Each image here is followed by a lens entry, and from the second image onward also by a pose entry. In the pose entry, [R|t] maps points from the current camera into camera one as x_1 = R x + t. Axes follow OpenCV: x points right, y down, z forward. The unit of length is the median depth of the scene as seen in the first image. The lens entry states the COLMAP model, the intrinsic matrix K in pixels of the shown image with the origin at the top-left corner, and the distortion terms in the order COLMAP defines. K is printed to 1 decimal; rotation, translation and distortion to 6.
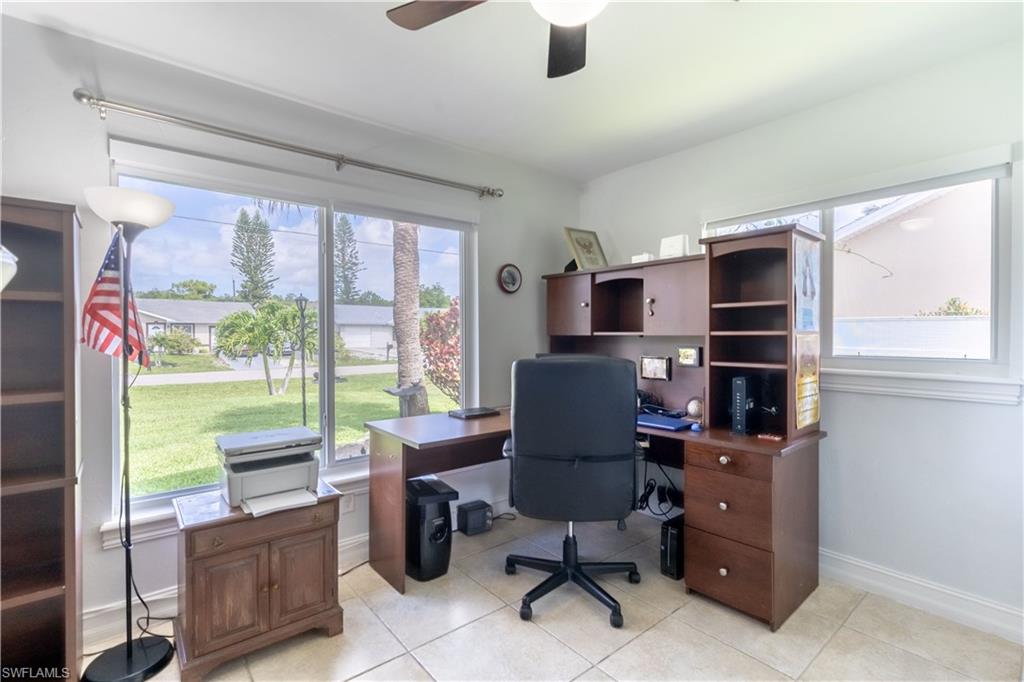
lens RADIAL K [[467.5, 0, 512.0], [0, 467.5, 341.0], [0, 0, 1]] dist [-0.007736, -0.000524]
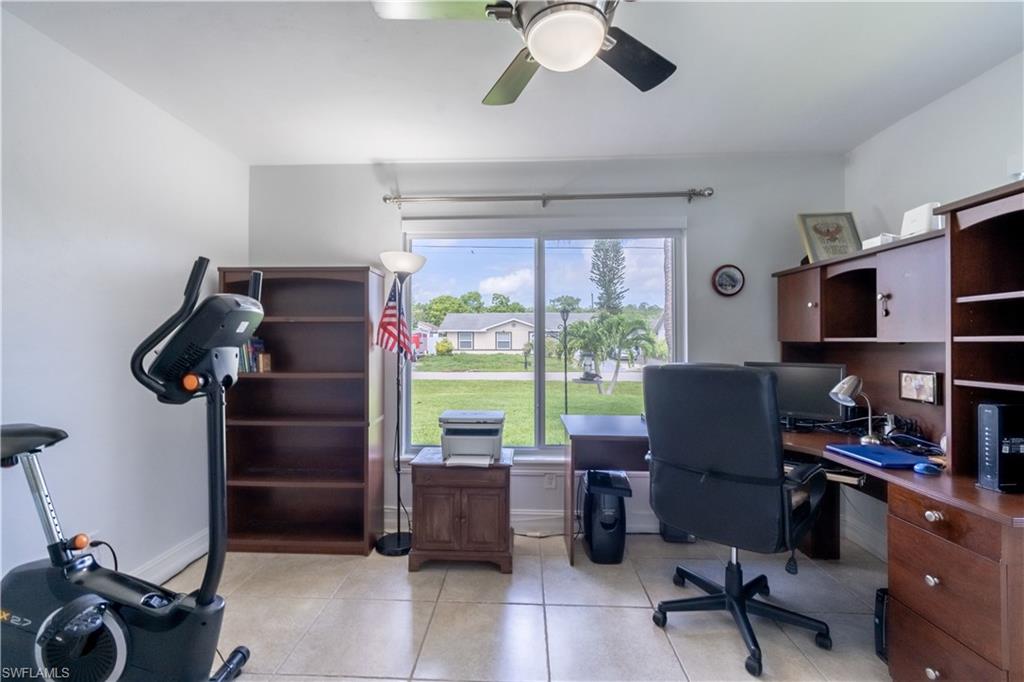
lens RADIAL K [[466.2, 0, 502.7], [0, 466.2, 341.2], [0, 0, 1]] dist [-0.004401, -0.000464]
pose [[0.741884, 0.001637, -0.670526, 0.386875], [-0.010385, 0.999905, -0.009049, 0.000025], [0.670448, 0.013677, 0.741831, 0.022413]]
